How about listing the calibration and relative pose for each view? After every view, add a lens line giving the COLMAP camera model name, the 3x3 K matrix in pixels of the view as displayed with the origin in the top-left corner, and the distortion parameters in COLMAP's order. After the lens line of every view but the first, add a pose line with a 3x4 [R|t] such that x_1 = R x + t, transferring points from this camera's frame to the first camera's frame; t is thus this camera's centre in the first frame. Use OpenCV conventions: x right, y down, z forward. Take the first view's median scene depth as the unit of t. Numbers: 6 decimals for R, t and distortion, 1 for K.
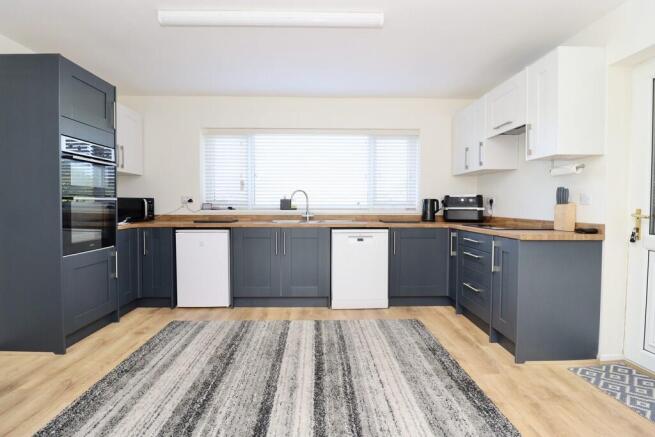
lens RADIAL K [[304.9, 0, 325.0], [0, 304.9, 213.3], [0, 0, 1]] dist [0.001729, -0.010655]
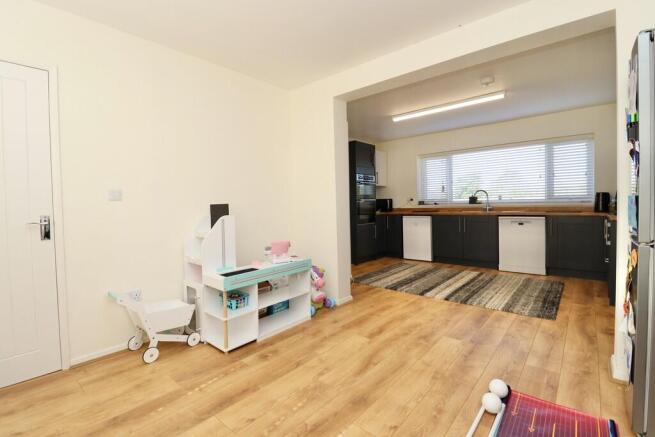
lens RADIAL K [[304.9, 0, 325.0], [0, 304.9, 213.3], [0, 0, 1]] dist [0.001729, -0.010655]
pose [[0.737884, 0.002141, -0.674924, 0.422029], [0.002158, 0.999982, 0.005531, 0.029485], [0.674924, -0.005538, 0.737866, -0.698240]]
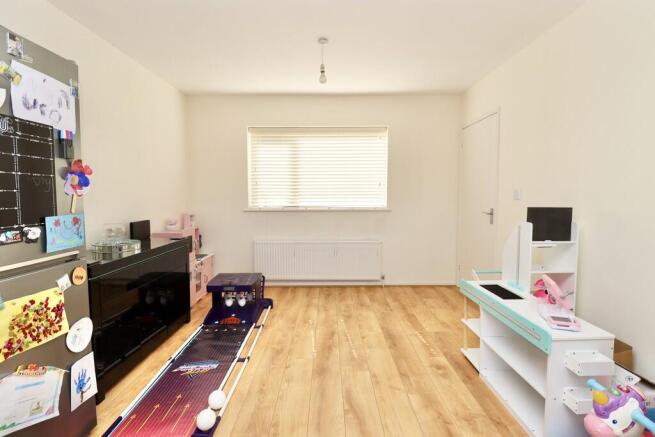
lens RADIAL K [[304.9, 0, 325.0], [0, 304.9, 213.3], [0, 0, 1]] dist [0.001729, -0.010655]
pose [[-0.999435, -0.002905, 0.033470, 0.062159], [0.000151, 0.995855, 0.090954, -0.038239], [-0.033596, 0.090907, -0.995293, 0.408086]]
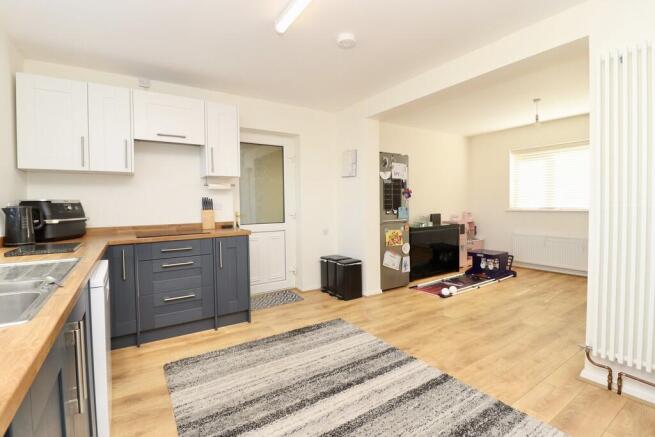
lens RADIAL K [[304.9, 0, 325.0], [0, 304.9, 213.3], [0, 0, 1]] dist [0.001729, -0.010655]
pose [[-0.524341, -0.021865, 0.851228, -0.523929], [0.039395, 0.997977, 0.049901, -0.048983], [-0.850597, 0.059699, -0.522419, 0.995091]]
